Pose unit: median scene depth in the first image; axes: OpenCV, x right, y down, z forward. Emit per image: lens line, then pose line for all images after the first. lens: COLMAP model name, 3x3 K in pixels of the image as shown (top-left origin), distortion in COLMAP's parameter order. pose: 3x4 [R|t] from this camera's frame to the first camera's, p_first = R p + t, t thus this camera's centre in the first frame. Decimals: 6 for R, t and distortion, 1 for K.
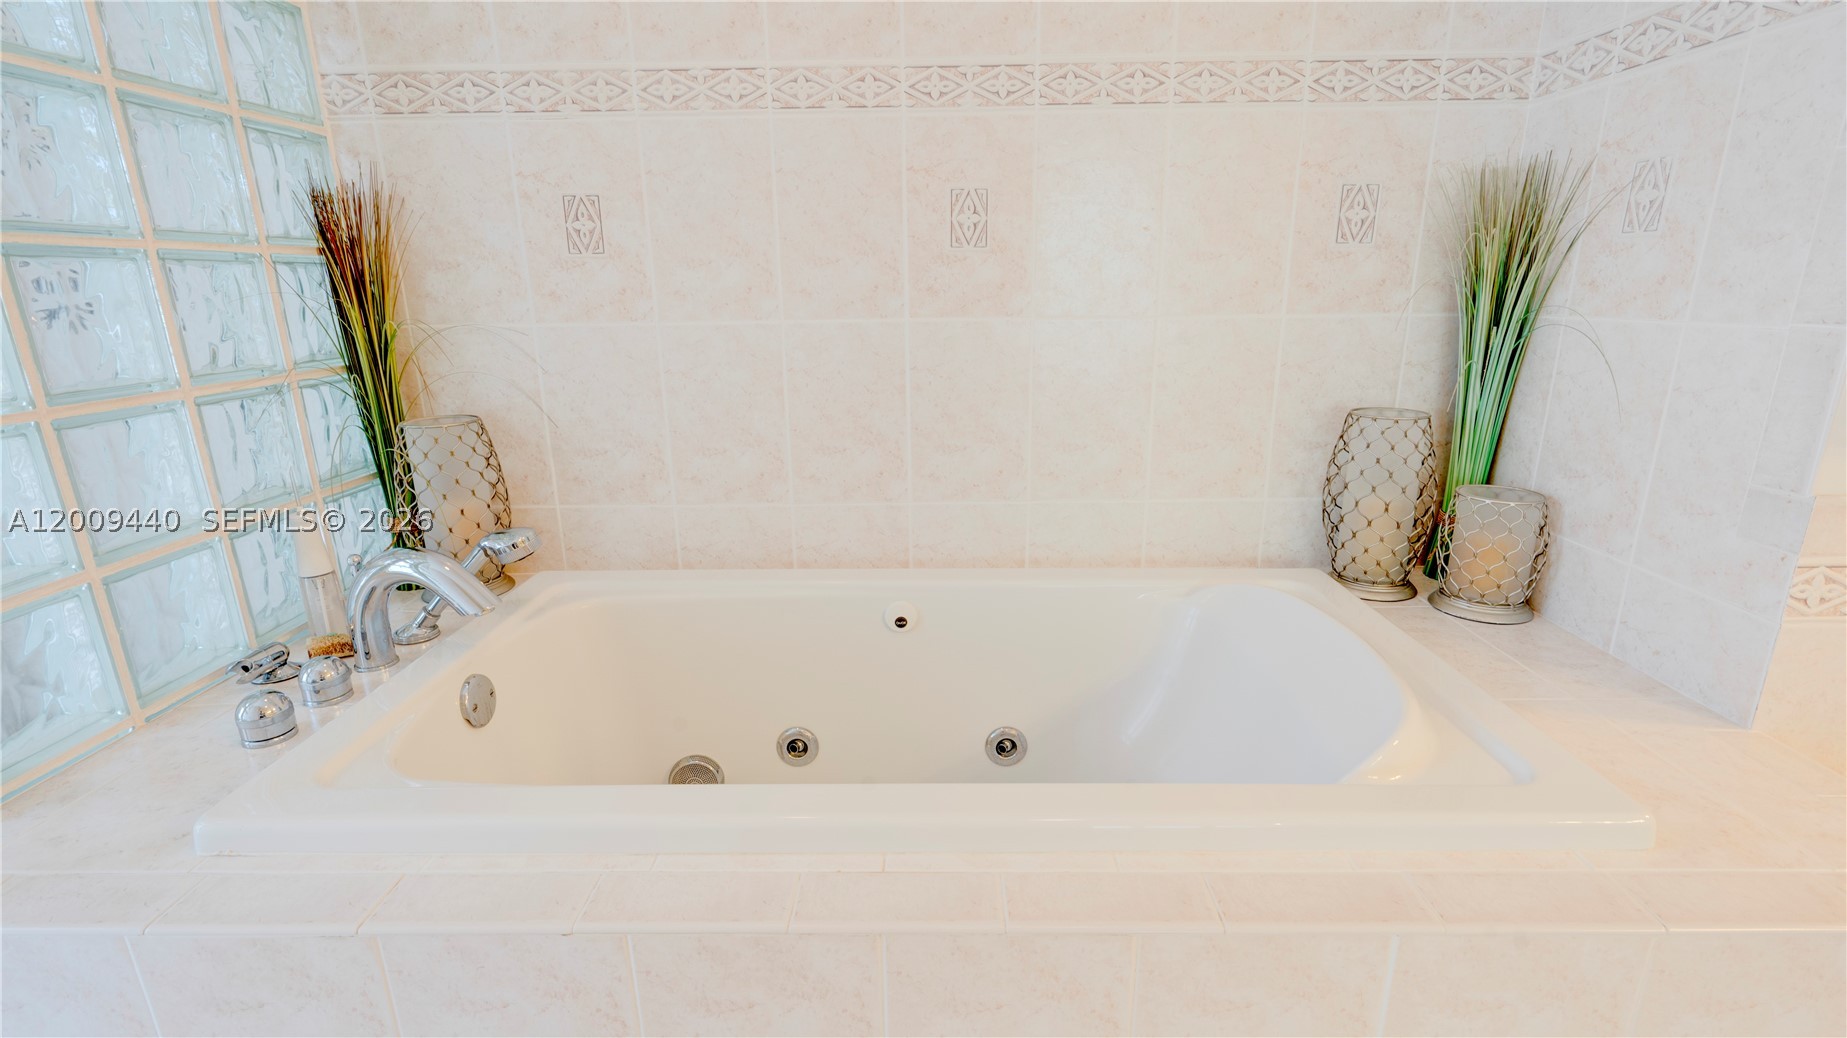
lens RADIAL K [[801.4, 0, 892.5], [0, 801.4, 513.3], [0, 0, 1]] dist [-0.003970, -0.000420]
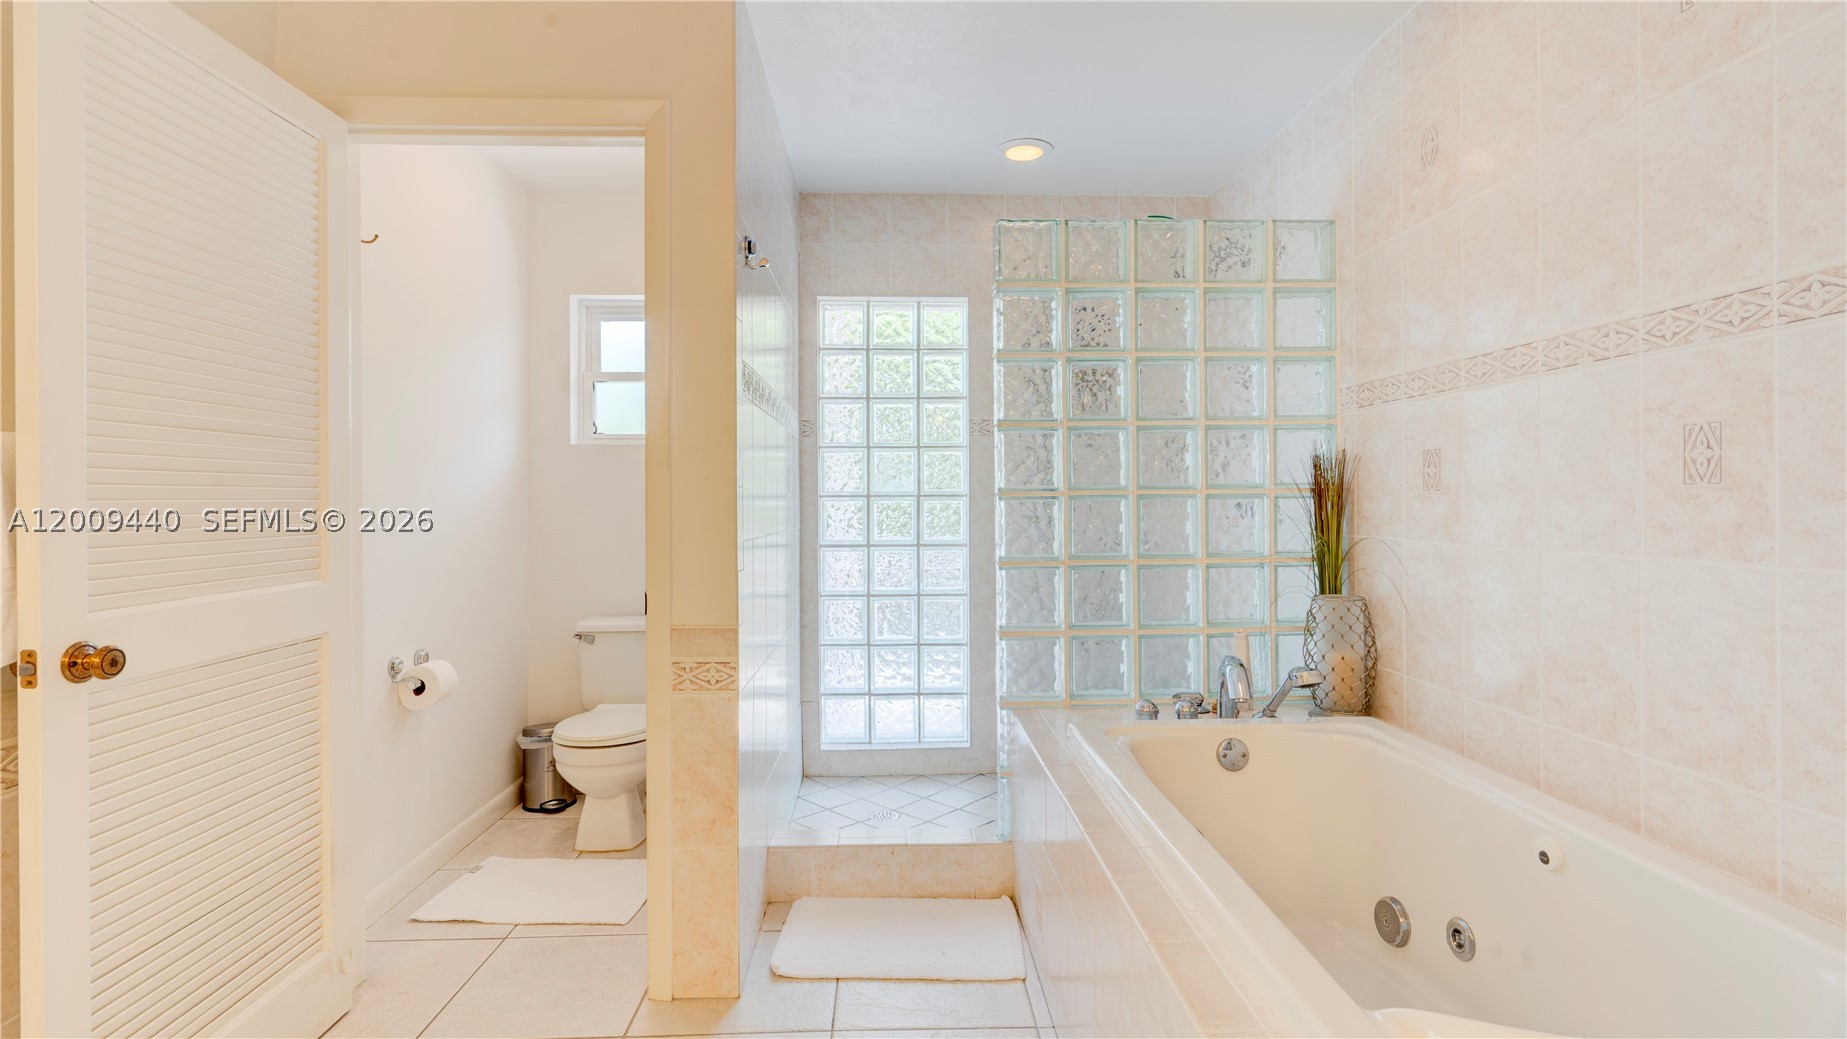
lens RADIAL K [[854.5, 0, 917.8], [0, 854.5, 524.4], [0, 0, 1]] dist [0.000470, -0.000146]
pose [[0.039380, 0.039202, -0.998455, 1.072157], [-0.268897, 0.962785, 0.027196, -0.082551], [0.962364, 0.267410, 0.048456, 0.127071]]
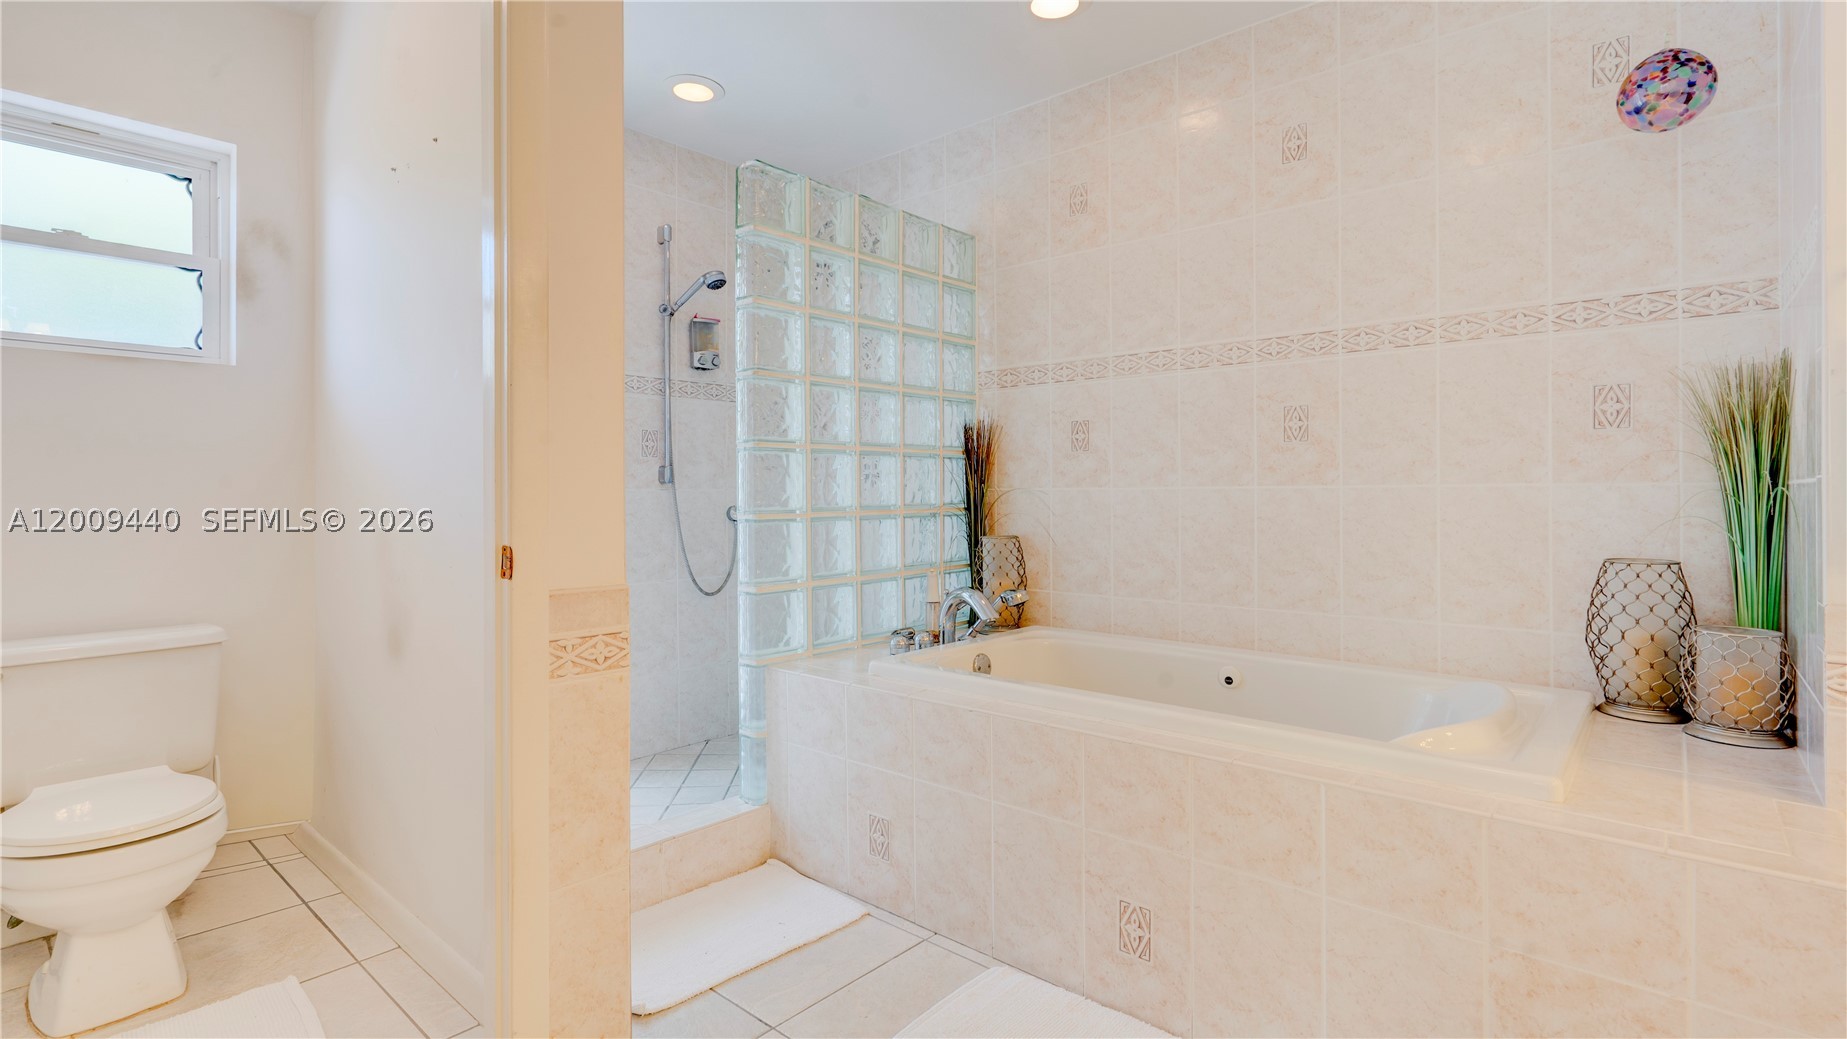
lens RADIAL K [[860.7, 0, 923.5], [0, 860.7, 519.5], [0, 0, 1]] dist [-0.003243, -0.000110]
pose [[0.757030, 0.027944, -0.652782, 0.673060], [-0.183667, 0.967901, -0.171565, 0.244043], [0.627034, 0.249774, 0.737863, -0.674456]]
